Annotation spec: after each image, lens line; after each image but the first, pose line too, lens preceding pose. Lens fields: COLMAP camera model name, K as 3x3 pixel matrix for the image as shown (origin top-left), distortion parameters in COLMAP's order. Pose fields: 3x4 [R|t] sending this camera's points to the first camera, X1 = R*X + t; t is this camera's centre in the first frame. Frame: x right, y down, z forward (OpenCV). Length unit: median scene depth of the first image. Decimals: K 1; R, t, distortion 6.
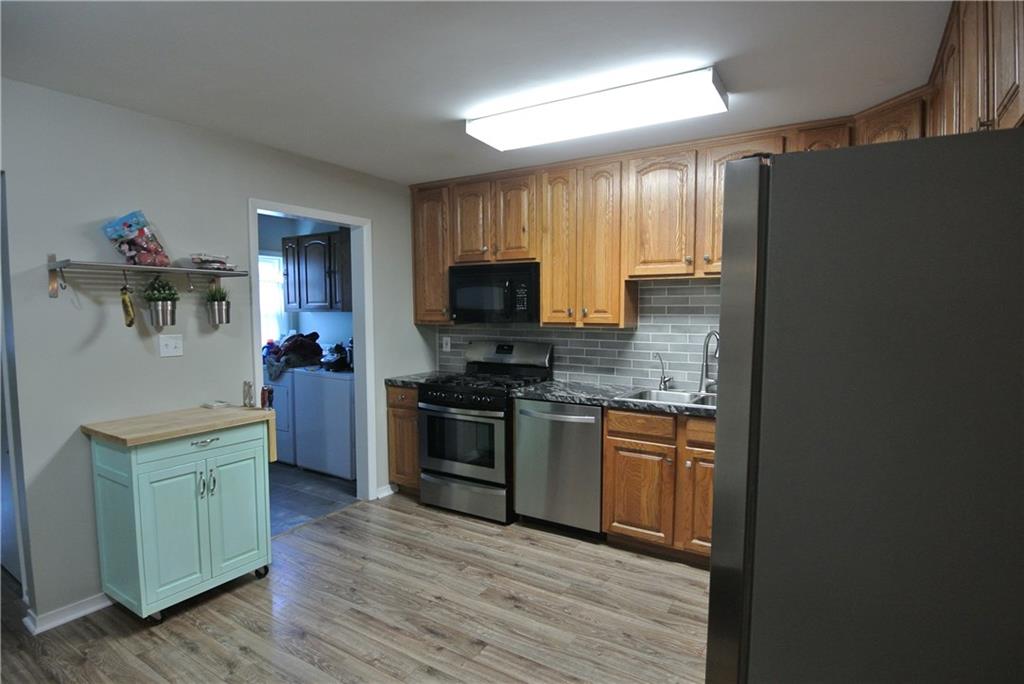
lens RADIAL K [[530.6, 0, 512.0], [0, 530.6, 342.0], [0, 0, 1]] dist [-0.001551, -0.024976]
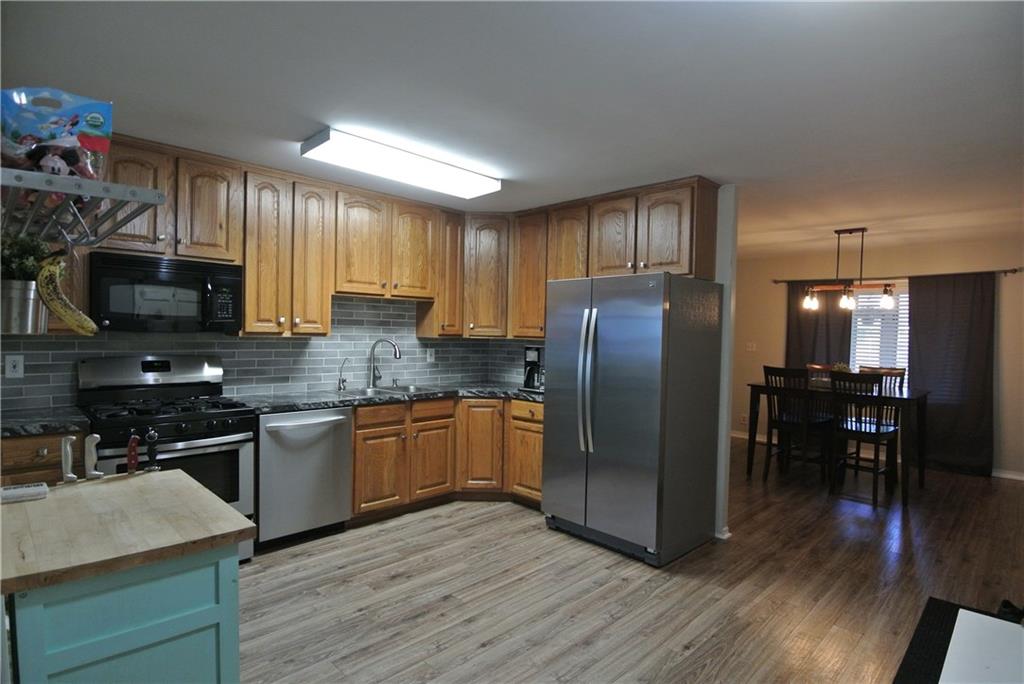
lens RADIAL K [[530.6, 0, 512.0], [0, 530.6, 342.0], [0, 0, 1]] dist [-0.001551, -0.024976]
pose [[0.224170, -0.013642, 0.974455, -0.871729], [0.038809, 0.999234, 0.005061, -0.007728], [-0.973777, 0.036683, 0.224528, 0.412661]]
